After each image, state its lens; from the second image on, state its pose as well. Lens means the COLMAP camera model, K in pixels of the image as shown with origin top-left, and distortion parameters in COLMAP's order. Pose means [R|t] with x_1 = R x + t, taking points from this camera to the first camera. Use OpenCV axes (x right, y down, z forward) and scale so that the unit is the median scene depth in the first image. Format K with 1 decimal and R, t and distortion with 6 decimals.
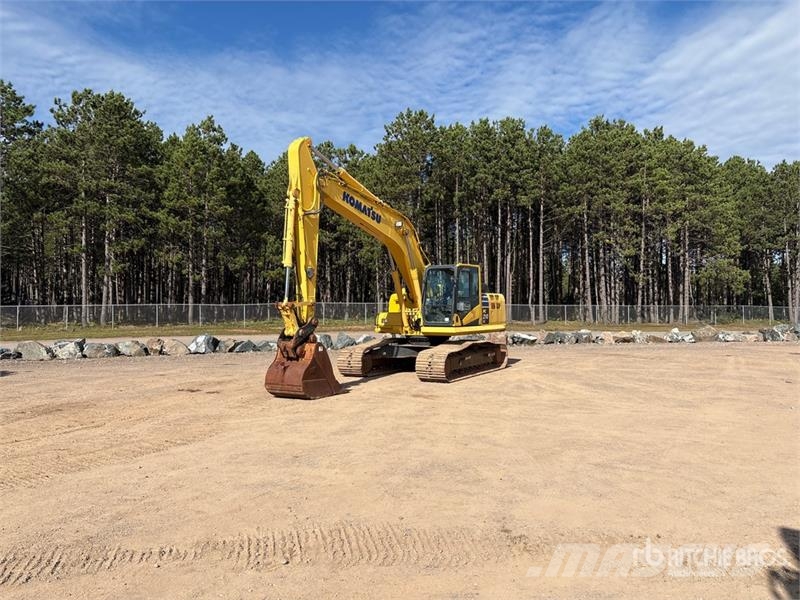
lens RADIAL K [[595.5, 0, 400.0], [0, 595.5, 300.0], [0, 0, 1]] dist [0.016635, -0.003651]
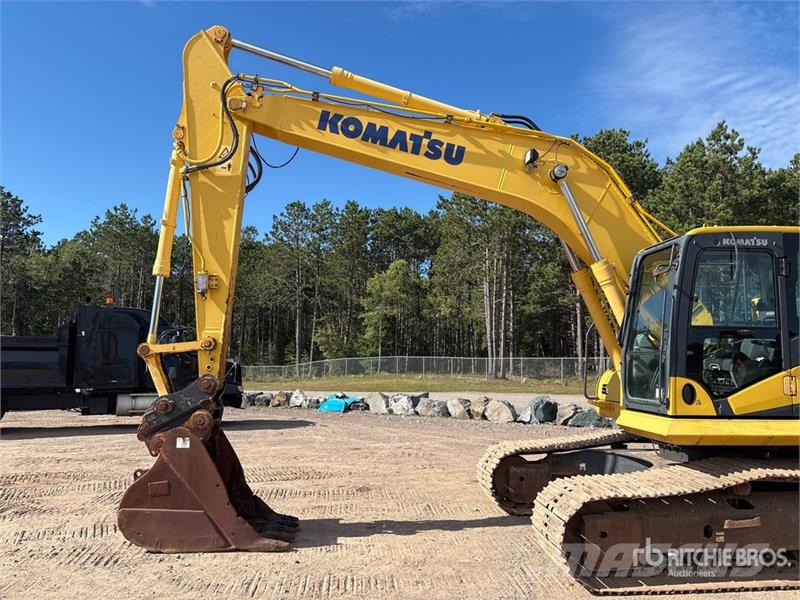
lens RADIAL K [[599.5, 0, 409.1], [0, 599.5, 296.9], [0, 0, 1]] dist [0.016027, -0.000472]
pose [[0.573791, -0.077903, -0.815288, 0.260142], [0.000579, 0.995504, -0.094716, 0.009532], [0.819001, 0.053875, 0.571257, 0.628198]]
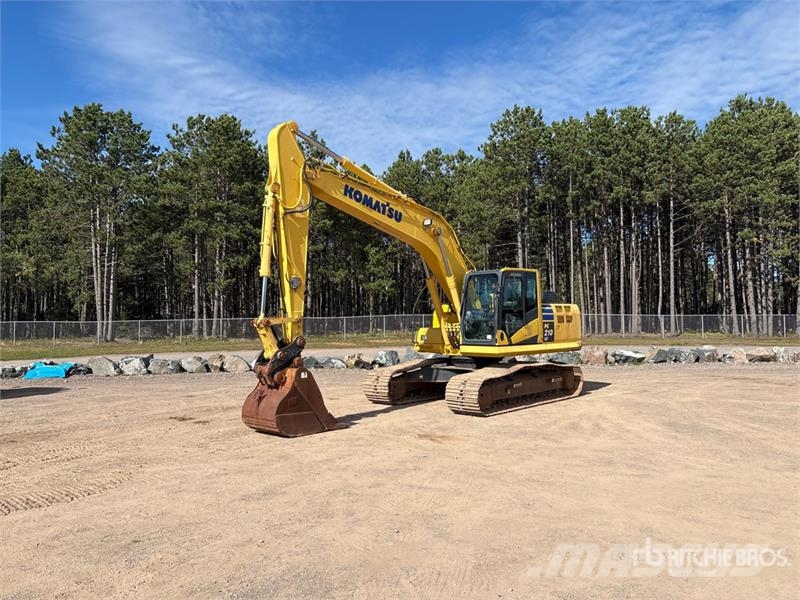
lens RADIAL K [[595.5, 0, 400.0], [0, 595.5, 300.0], [0, 0, 1]] dist [0.016635, -0.003651]
pose [[0.975192, -0.014416, -0.220889, 0.129264], [0.010437, 0.999762, -0.019168, -0.003128], [0.221113, 0.016387, 0.975111, 0.163401]]
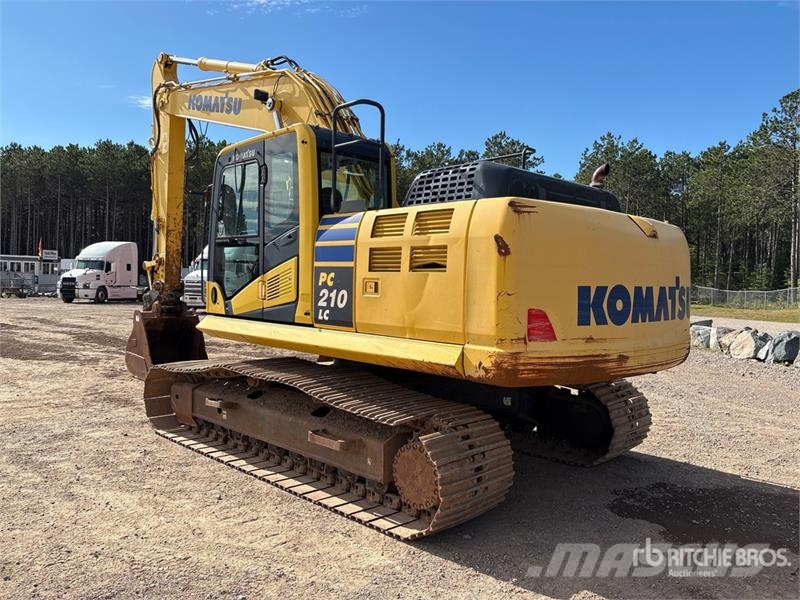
lens RADIAL K [[610.7, 0, 415.9], [0, 610.7, 301.4], [0, 0, 1]] dist [0.038079, -0.000069]
pose [[-0.248333, 0.035592, -0.968021, 0.417375], [-0.003436, 0.999286, 0.037623, 0.018858], [0.968669, 0.012669, -0.248033, 1.132227]]
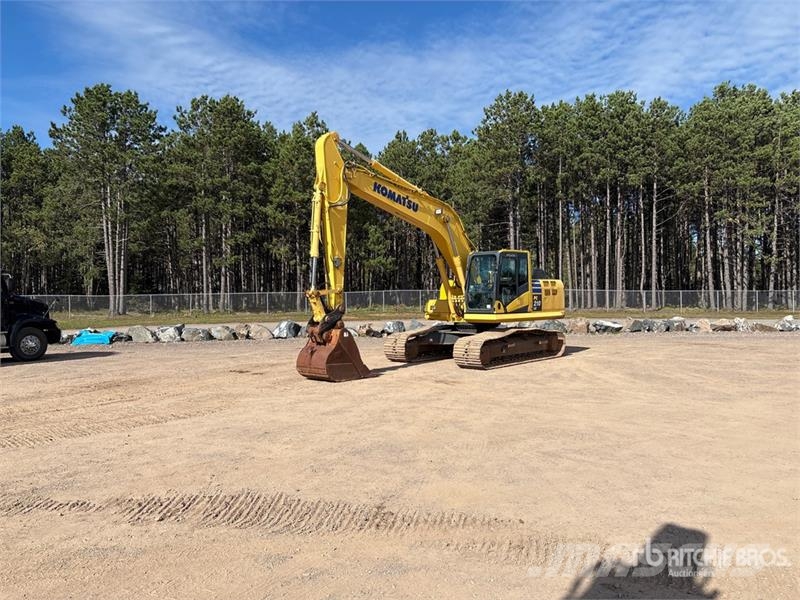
lens RADIAL K [[595.5, 0, 400.0], [0, 595.5, 300.0], [0, 0, 1]] dist [0.016635, -0.003651]
pose [[0.978772, -0.003392, -0.204924, 0.126676], [0.007934, 0.999741, 0.021349, -0.000245], [0.204799, -0.022522, 0.978545, -0.003983]]
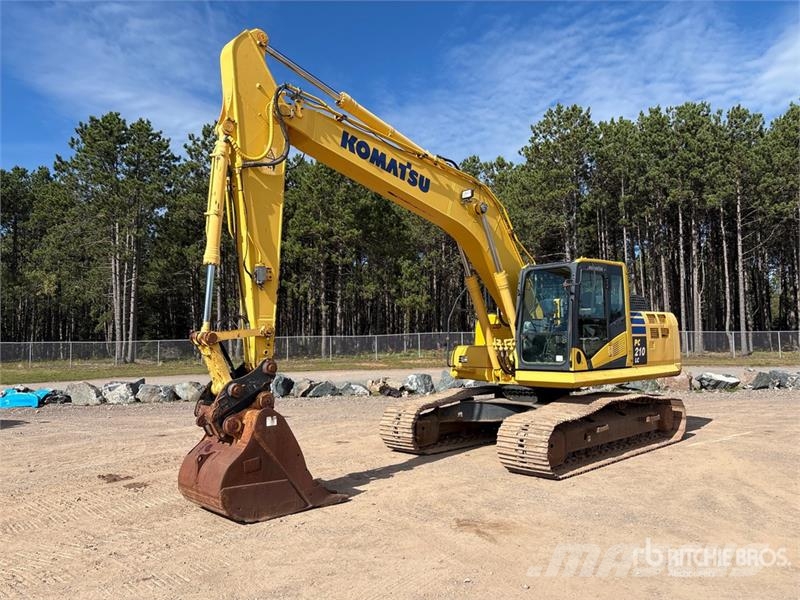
lens RADIAL K [[595.5, 0, 400.0], [0, 595.5, 300.0], [0, 0, 1]] dist [0.016635, -0.003651]
pose [[0.959158, -0.030217, -0.281253, 0.086878], [0.015916, 0.998468, -0.052994, 0.005108], [0.282423, 0.046354, 0.958169, 0.386575]]
